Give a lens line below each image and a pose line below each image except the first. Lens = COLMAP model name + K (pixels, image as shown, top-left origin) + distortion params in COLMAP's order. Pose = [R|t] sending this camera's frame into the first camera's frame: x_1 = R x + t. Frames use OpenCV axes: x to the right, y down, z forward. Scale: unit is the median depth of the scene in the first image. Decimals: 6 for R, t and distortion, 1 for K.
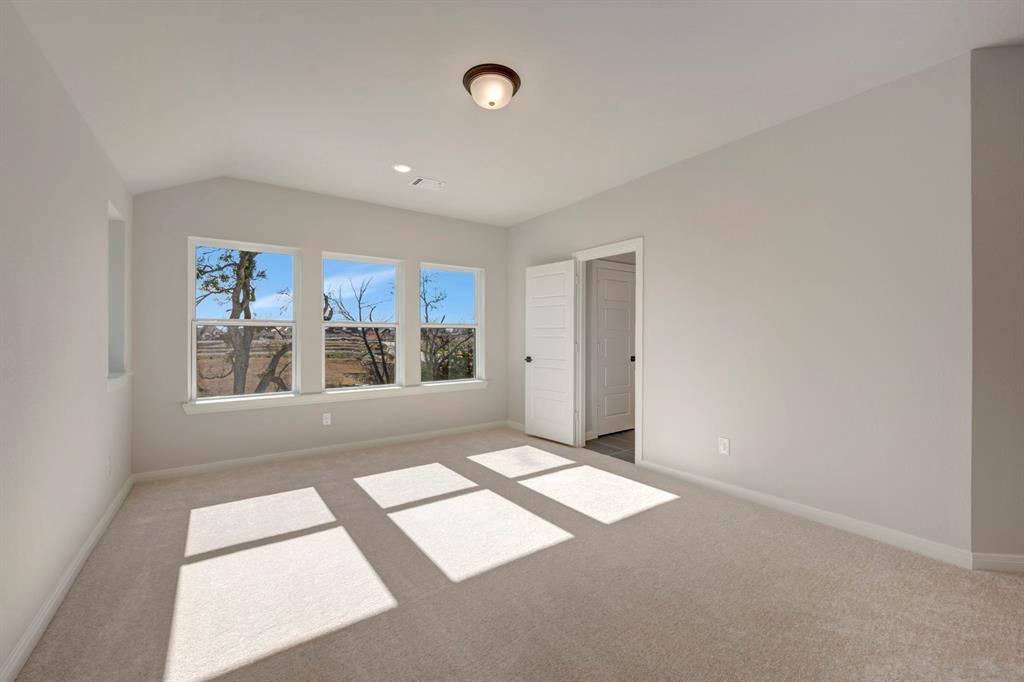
lens RADIAL K [[408.1, 0, 520.1], [0, 408.1, 340.1], [0, 0, 1]] dist [0.001854, -0.000507]
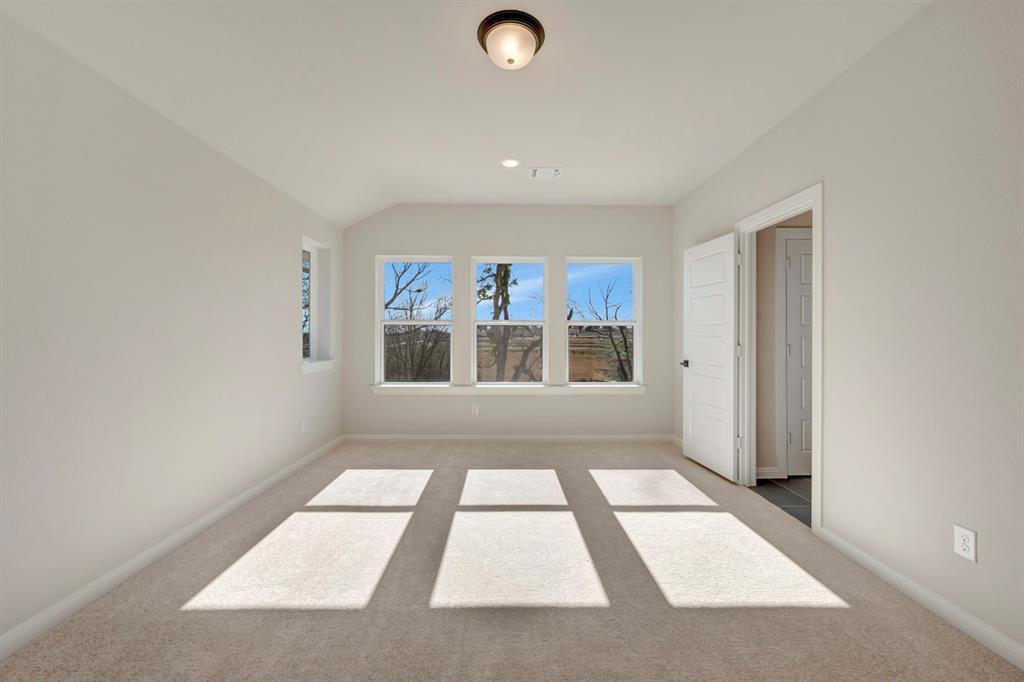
lens RADIAL K [[408.1, 0, 515.2], [0, 408.1, 336.2], [0, 0, 1]] dist [0.001854, -0.000507]
pose [[0.823403, 0.007029, -0.567413, 0.187103], [-0.010174, 0.999945, -0.002376, -0.001365], [0.567365, 0.007729, 0.823430, 0.132932]]
